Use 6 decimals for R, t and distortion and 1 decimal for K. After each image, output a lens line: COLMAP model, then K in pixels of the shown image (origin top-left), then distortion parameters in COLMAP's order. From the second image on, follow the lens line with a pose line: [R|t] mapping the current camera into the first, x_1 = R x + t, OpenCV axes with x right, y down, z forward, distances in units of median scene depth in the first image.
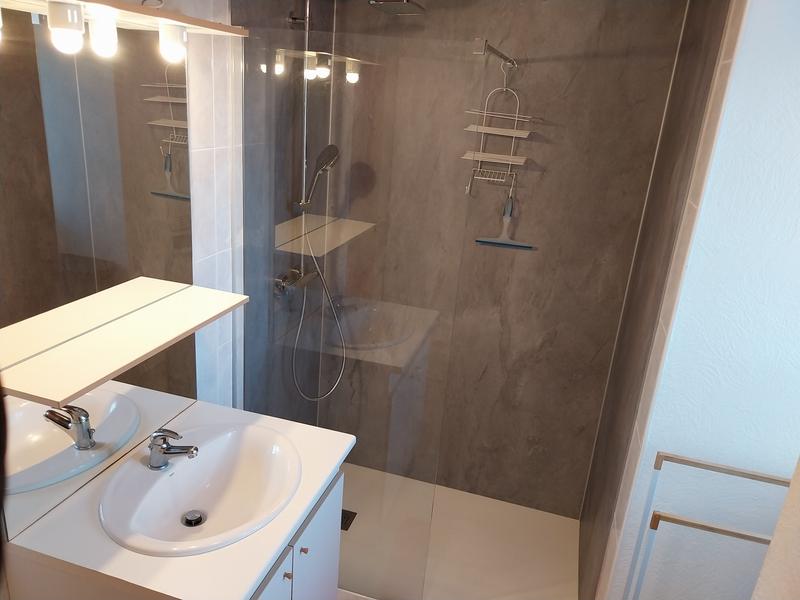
lens RADIAL K [[591.2, 0, 400.0], [0, 591.2, 300.0], [0, 0, 1]] dist [0.088347, -0.142843]
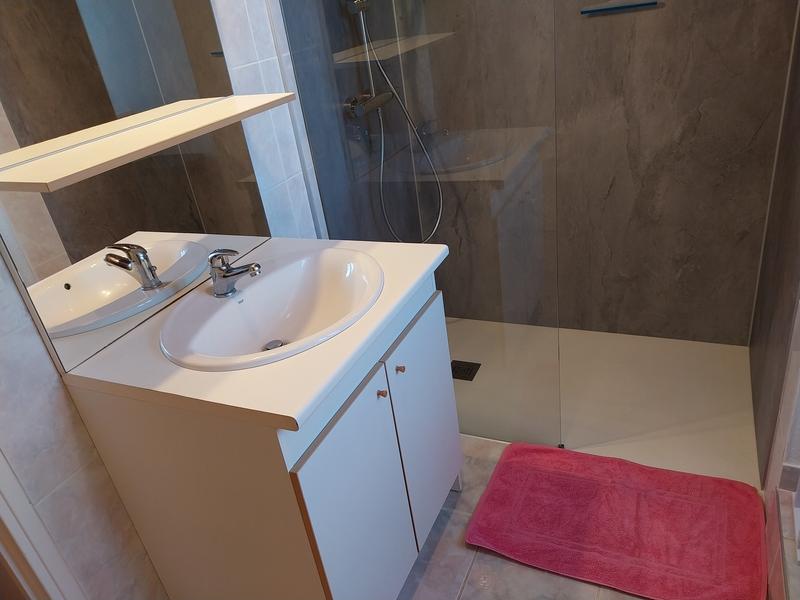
lens RADIAL K [[600.8, 0, 409.6], [0, 600.8, 302.9], [0, 0, 1]] dist [-0.000156, -0.002789]
pose [[0.970926, -0.124346, -0.204552, 0.022340], [0.154366, 0.978330, 0.137991, 0.131165], [0.182960, -0.165554, 0.969081, 0.123075]]
